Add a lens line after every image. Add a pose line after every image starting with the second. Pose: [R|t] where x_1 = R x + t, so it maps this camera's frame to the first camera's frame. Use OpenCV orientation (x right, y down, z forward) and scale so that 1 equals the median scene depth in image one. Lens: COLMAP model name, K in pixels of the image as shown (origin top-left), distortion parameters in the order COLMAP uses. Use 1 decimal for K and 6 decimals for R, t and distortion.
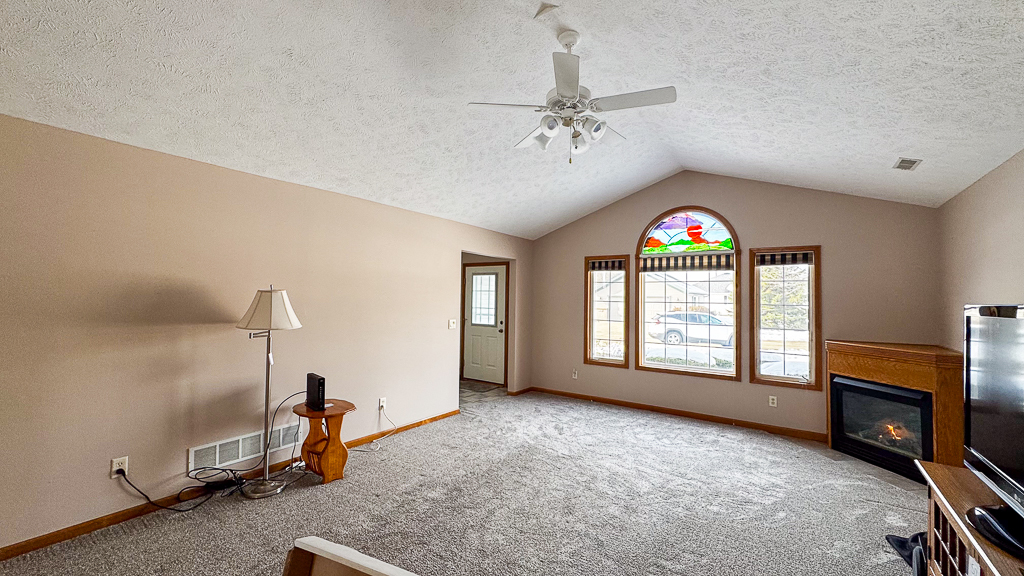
lens RADIAL K [[408.0, 0, 505.7], [0, 408.0, 291.7], [0, 0, 1]] dist [-0.000900, 0.000468]
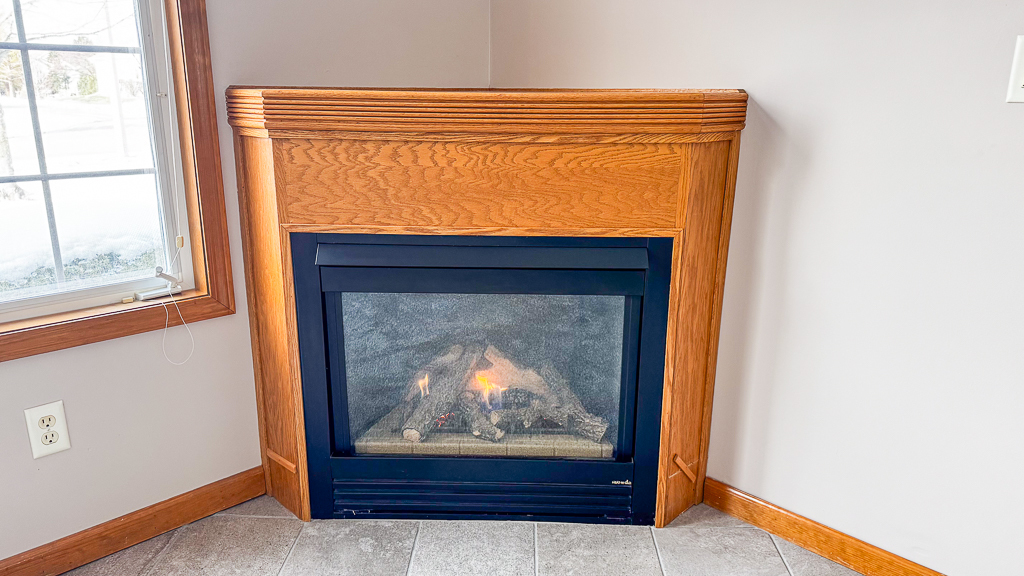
lens RADIAL K [[746.9, 0, 510.5], [0, 746.9, 292.9], [0, 0, 1]] dist [0.008486, 0.000825]
pose [[0.136585, -0.289678, 0.947329, 0.333631], [-0.027878, 0.954788, 0.295978, 0.085164], [-0.990236, -0.066836, 0.122334, 0.679080]]
